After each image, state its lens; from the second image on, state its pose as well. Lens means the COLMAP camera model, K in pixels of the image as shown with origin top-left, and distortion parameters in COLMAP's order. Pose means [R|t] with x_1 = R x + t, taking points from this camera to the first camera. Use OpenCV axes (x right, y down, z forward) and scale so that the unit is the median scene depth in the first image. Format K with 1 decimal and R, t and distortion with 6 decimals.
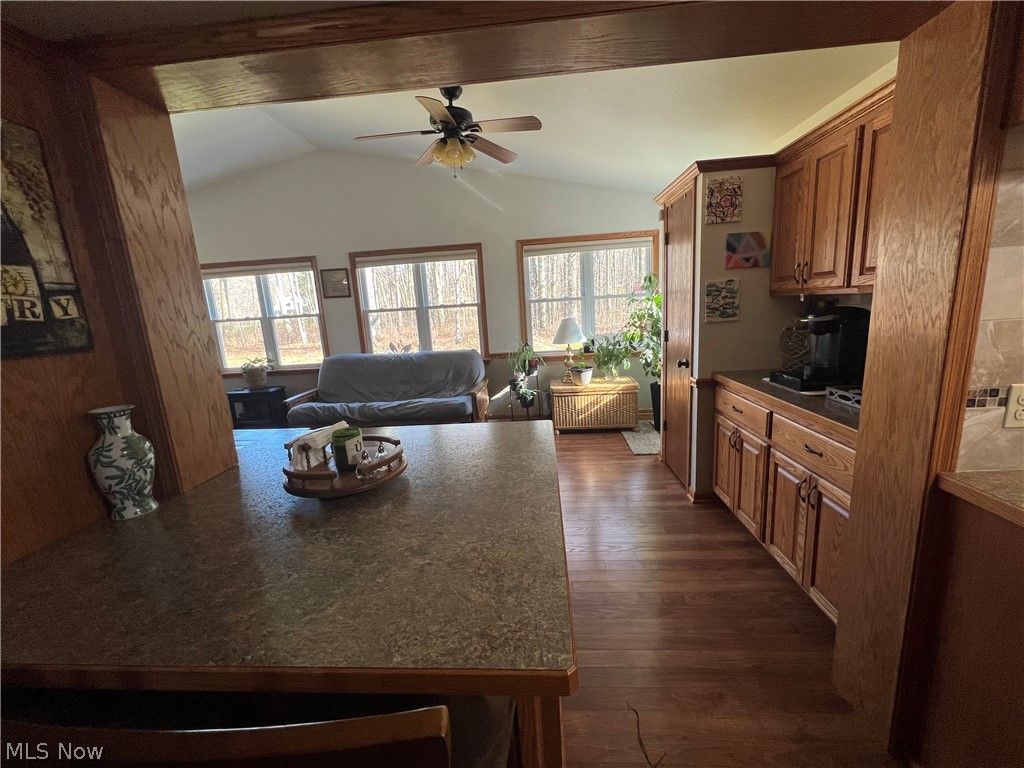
lens RADIAL K [[409.8, 0, 512.0], [0, 409.8, 384.0], [0, 0, 1]] dist [-0.000206, 0.000135]
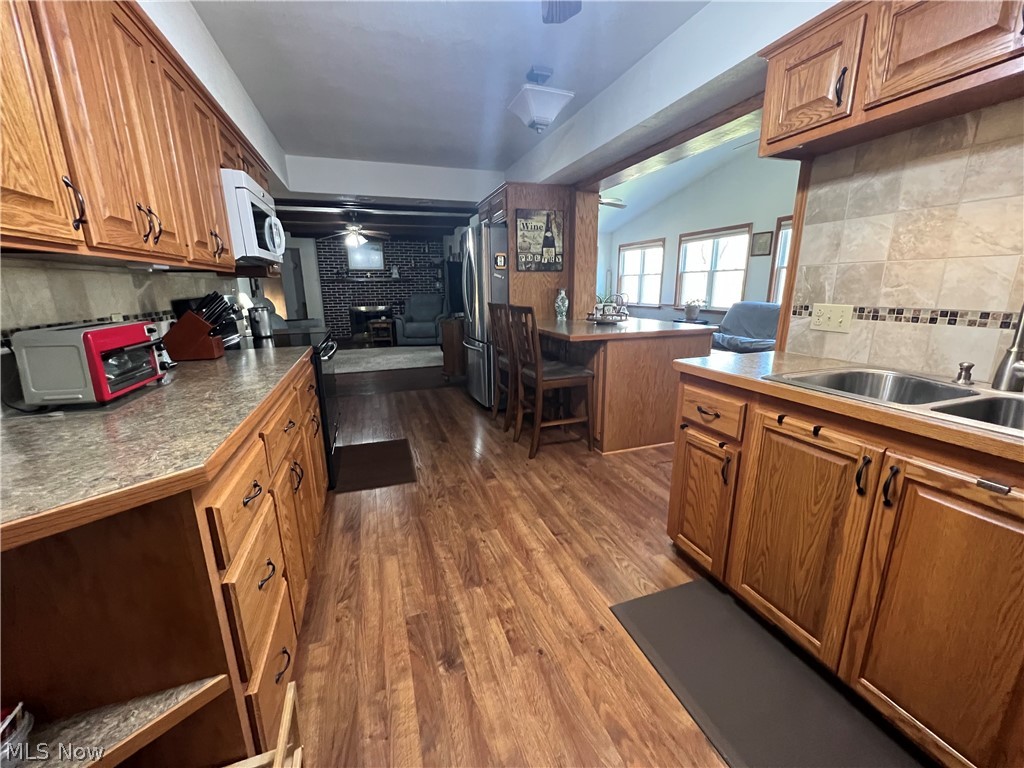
lens RADIAL K [[409.8, 0, 512.0], [0, 409.8, 384.0], [0, 0, 1]] dist [-0.000206, 0.000135]
pose [[0.391003, 0.269053, -0.880186, 0.568827], [-0.185597, 0.959722, 0.210918, 0.048798], [0.901482, 0.080890, 0.425190, -0.215166]]
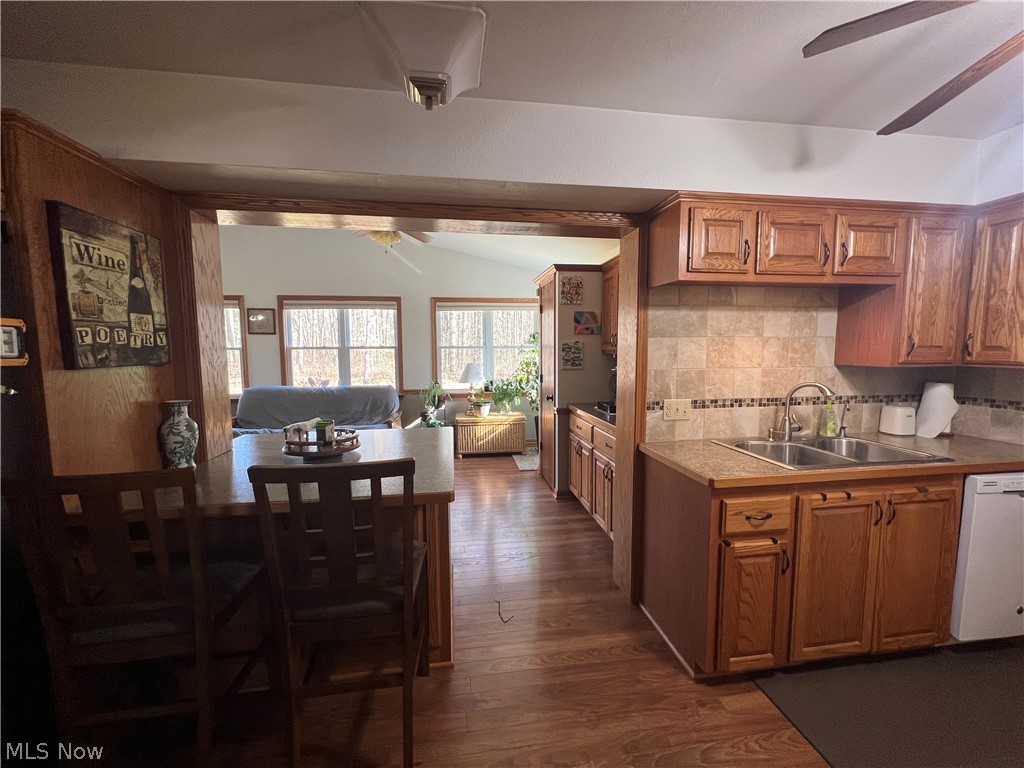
lens RADIAL K [[409.8, 0, 512.0], [0, 409.8, 384.0], [0, 0, 1]] dist [-0.000206, 0.000135]
pose [[0.975517, 0.035838, 0.216983, -0.009733], [-0.011791, 0.993737, -0.111121, 0.040900], [-0.219606, 0.105842, 0.969830, -0.226794]]
